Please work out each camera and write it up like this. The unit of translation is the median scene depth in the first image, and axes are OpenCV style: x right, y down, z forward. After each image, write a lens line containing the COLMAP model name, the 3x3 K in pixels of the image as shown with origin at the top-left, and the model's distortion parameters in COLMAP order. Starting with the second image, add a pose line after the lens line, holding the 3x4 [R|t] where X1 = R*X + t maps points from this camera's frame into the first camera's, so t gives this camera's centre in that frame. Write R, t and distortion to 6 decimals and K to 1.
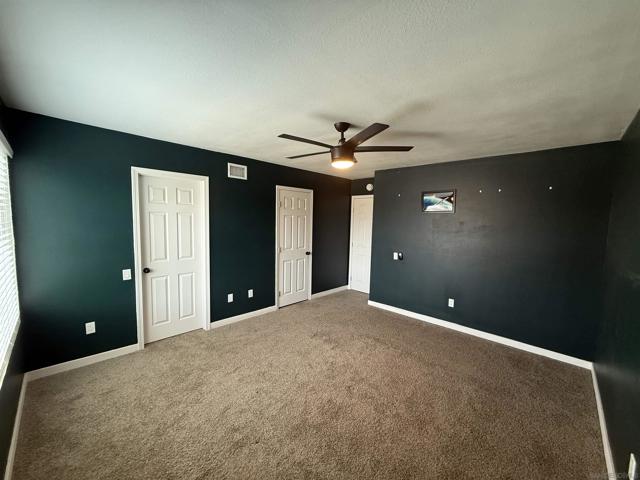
lens RADIAL K [[255.2, 0, 321.6], [0, 255.2, 240.3], [0, 0, 1]] dist [-0.002917, 0.000735]
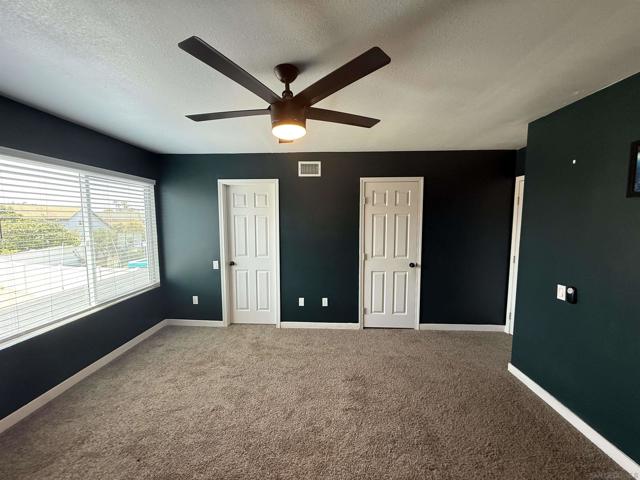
lens RADIAL K [[255.2, 0, 320.0], [0, 255.2, 240.6], [0, 0, 1]] dist [-0.002917, 0.000735]
pose [[0.661088, 0.043862, -0.749025, 0.418363], [-0.046282, 0.998773, 0.017638, -0.026696], [0.748880, 0.023006, 0.662307, 0.426351]]
